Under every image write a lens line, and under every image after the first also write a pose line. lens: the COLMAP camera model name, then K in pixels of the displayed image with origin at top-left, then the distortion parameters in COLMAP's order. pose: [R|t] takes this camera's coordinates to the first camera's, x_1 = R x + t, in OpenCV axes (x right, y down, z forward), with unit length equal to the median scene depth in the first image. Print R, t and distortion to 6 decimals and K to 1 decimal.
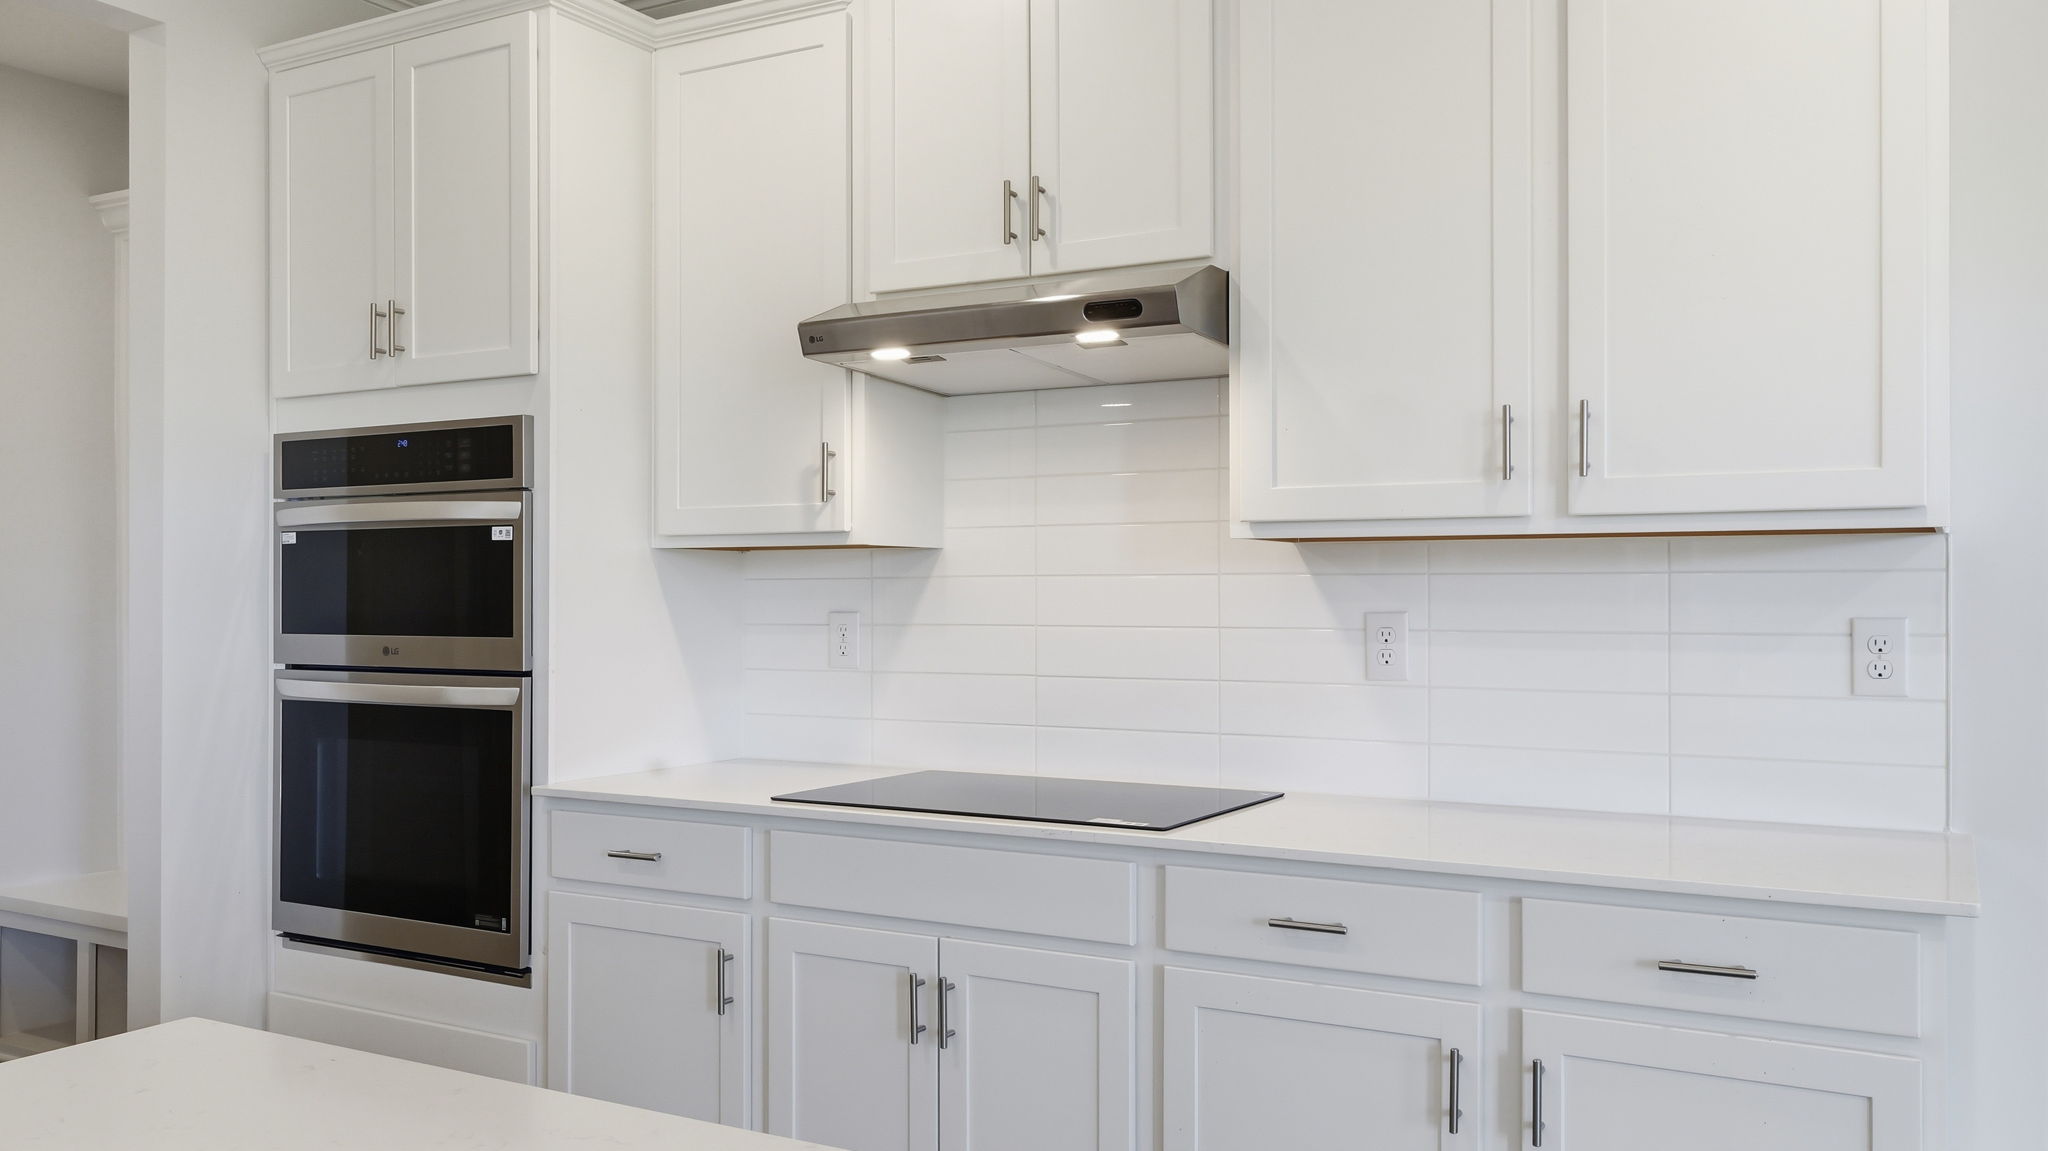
lens RADIAL K [[1648.2, 0, 1024.0], [0, 1648.2, 575.5], [0, 0, 1]] dist [0.000180, 0.000483]
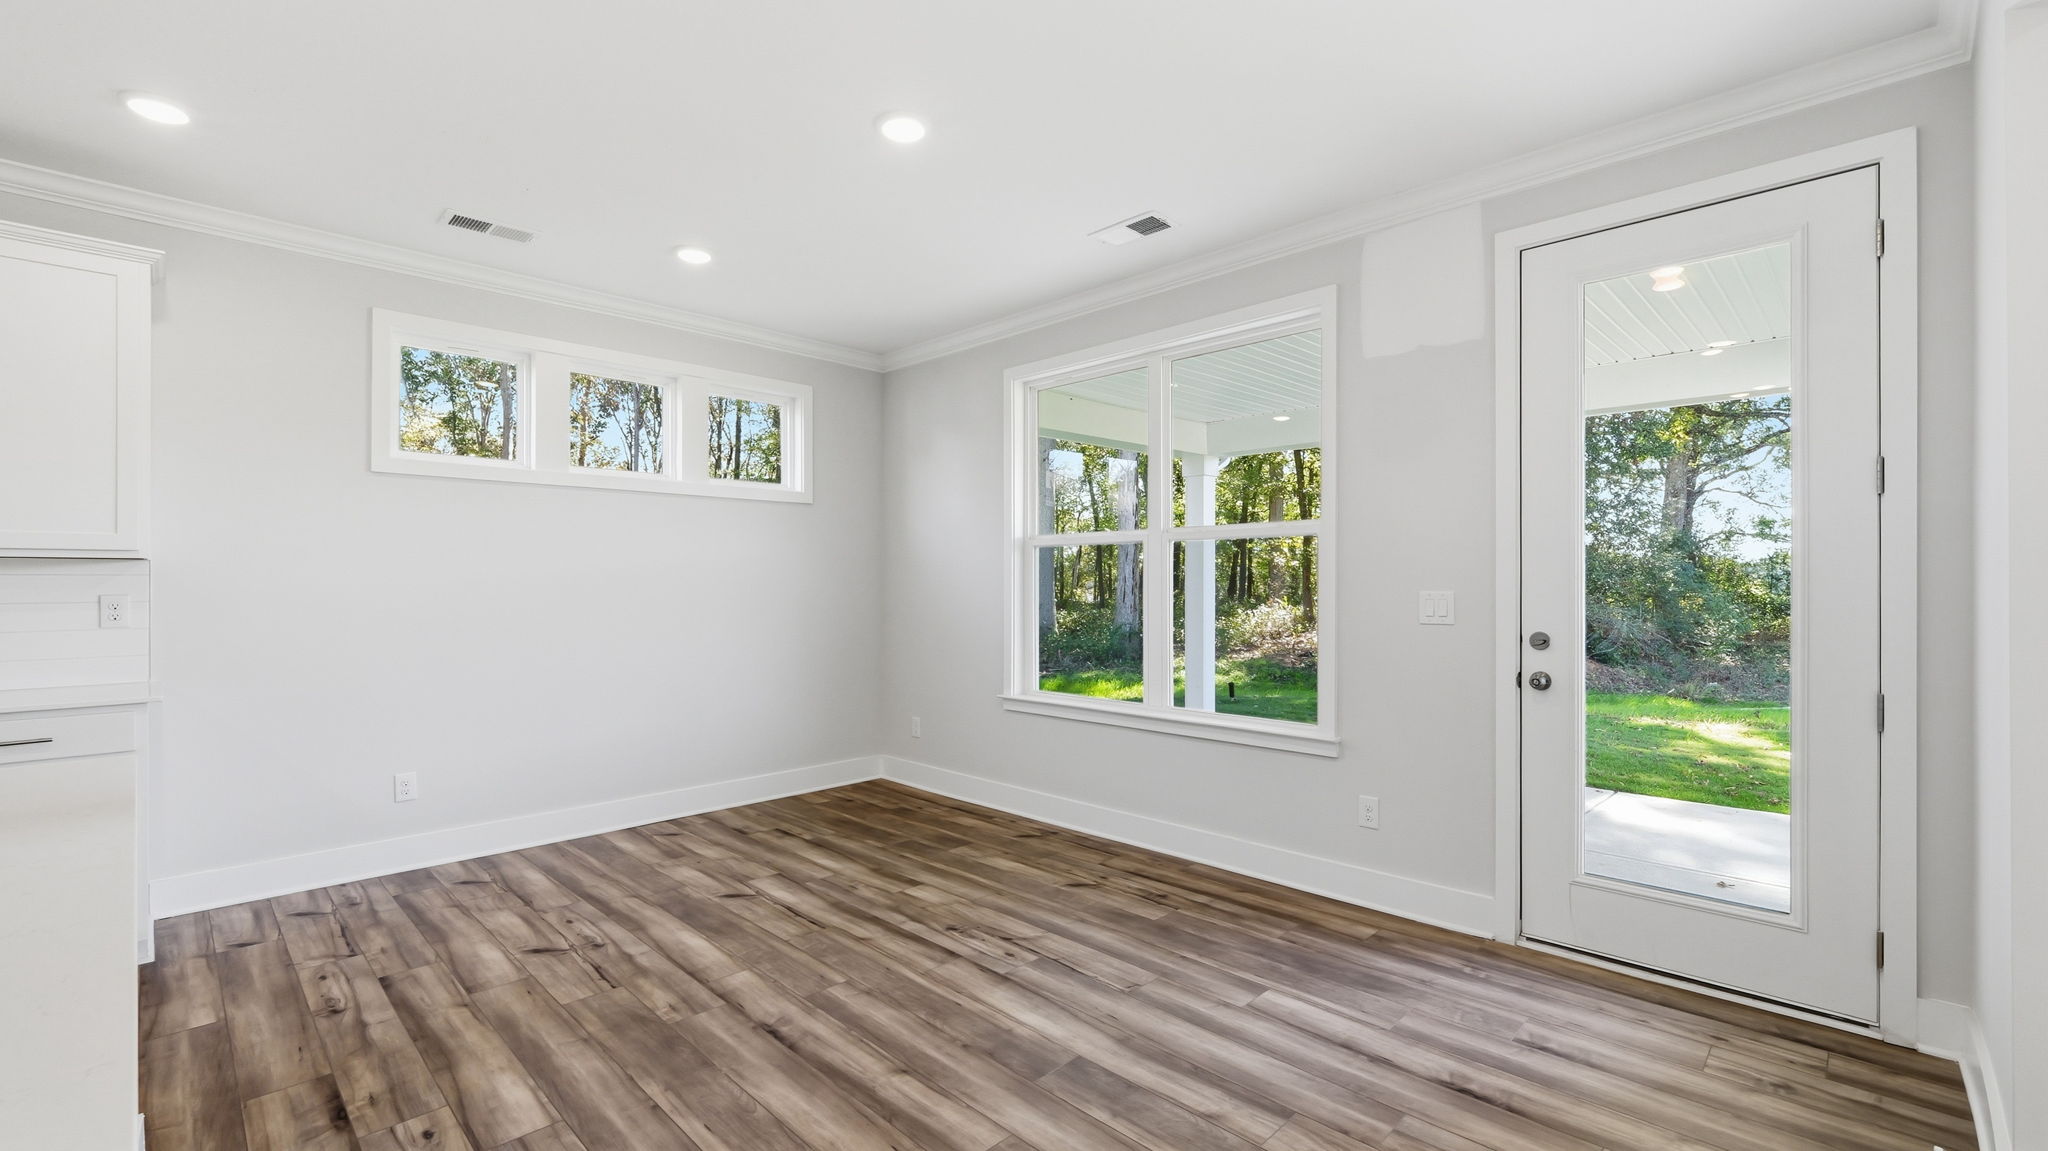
lens RADIAL K [[867.6, 0, 1024.0], [0, 867.6, 575.5], [0, 0, 1]] dist [-0.001577, -0.000149]
pose [[0.264238, 0.005465, 0.964442, -0.274145], [-0.008682, 0.999957, -0.003287, -0.007448], [-0.964419, -0.007504, 0.264274, -0.482943]]
